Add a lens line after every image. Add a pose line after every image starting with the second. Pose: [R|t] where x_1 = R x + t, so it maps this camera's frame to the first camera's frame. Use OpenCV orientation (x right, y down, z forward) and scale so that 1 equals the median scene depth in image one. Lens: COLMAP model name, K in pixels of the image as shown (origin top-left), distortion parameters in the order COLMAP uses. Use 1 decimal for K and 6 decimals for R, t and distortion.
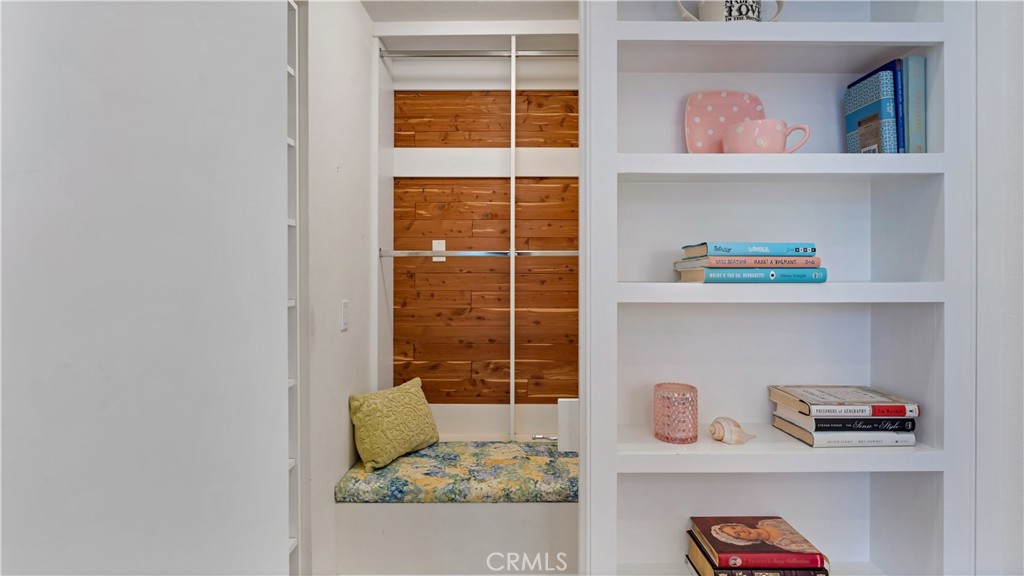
lens RADIAL K [[474.3, 0, 509.4], [0, 474.3, 284.1], [0, 0, 1]] dist [-0.002193, 0.001208]
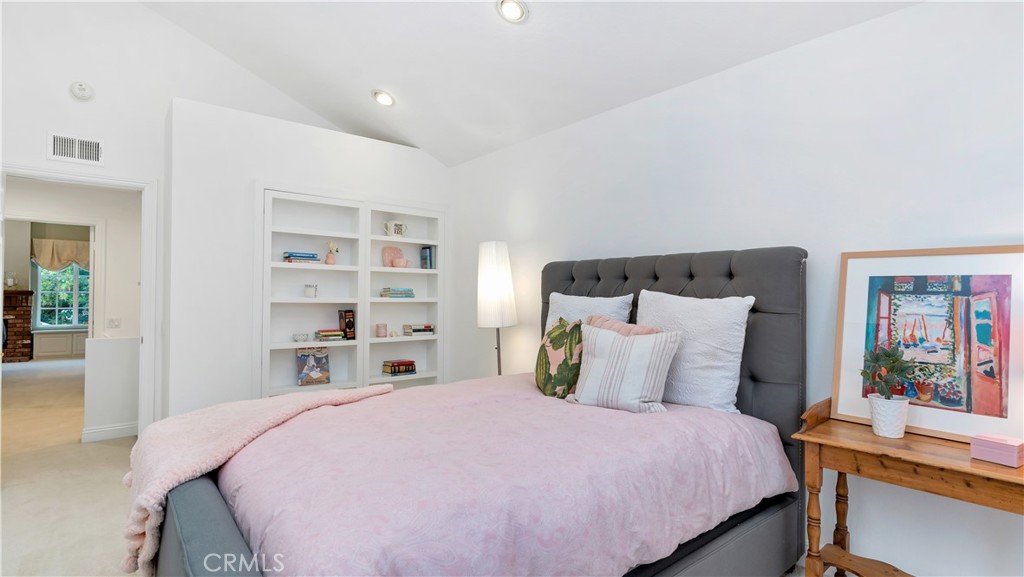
lens RADIAL K [[479.0, 0, 506.4], [0, 479.0, 292.3], [0, 0, 1]] dist [-0.003518, -0.001207]
pose [[0.767778, 0.012819, 0.640587, -1.563901], [-0.003280, 0.999865, -0.016078, 0.016320], [-0.640707, 0.010243, 0.767717, -3.028865]]
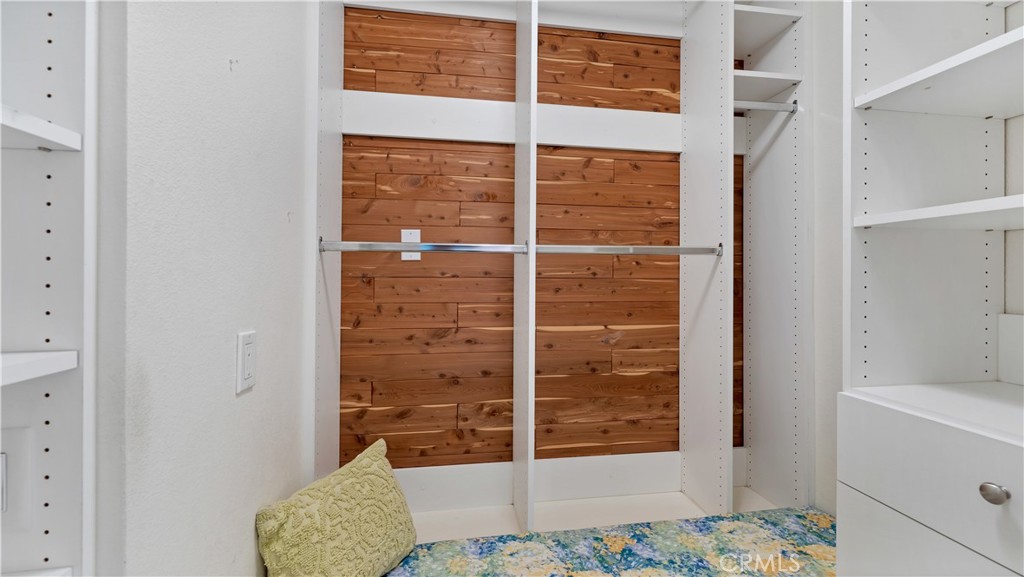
lens RADIAL K [[424.2, 0, 512.2], [0, 424.2, 278.3], [0, 0, 1]] dist [0.000111, 0.000048]
pose [[0.986493, 0.002974, 0.163778, -0.104137], [0.000150, 0.999818, -0.019054, -0.009902], [-0.163804, 0.018821, 0.986313, 0.371031]]
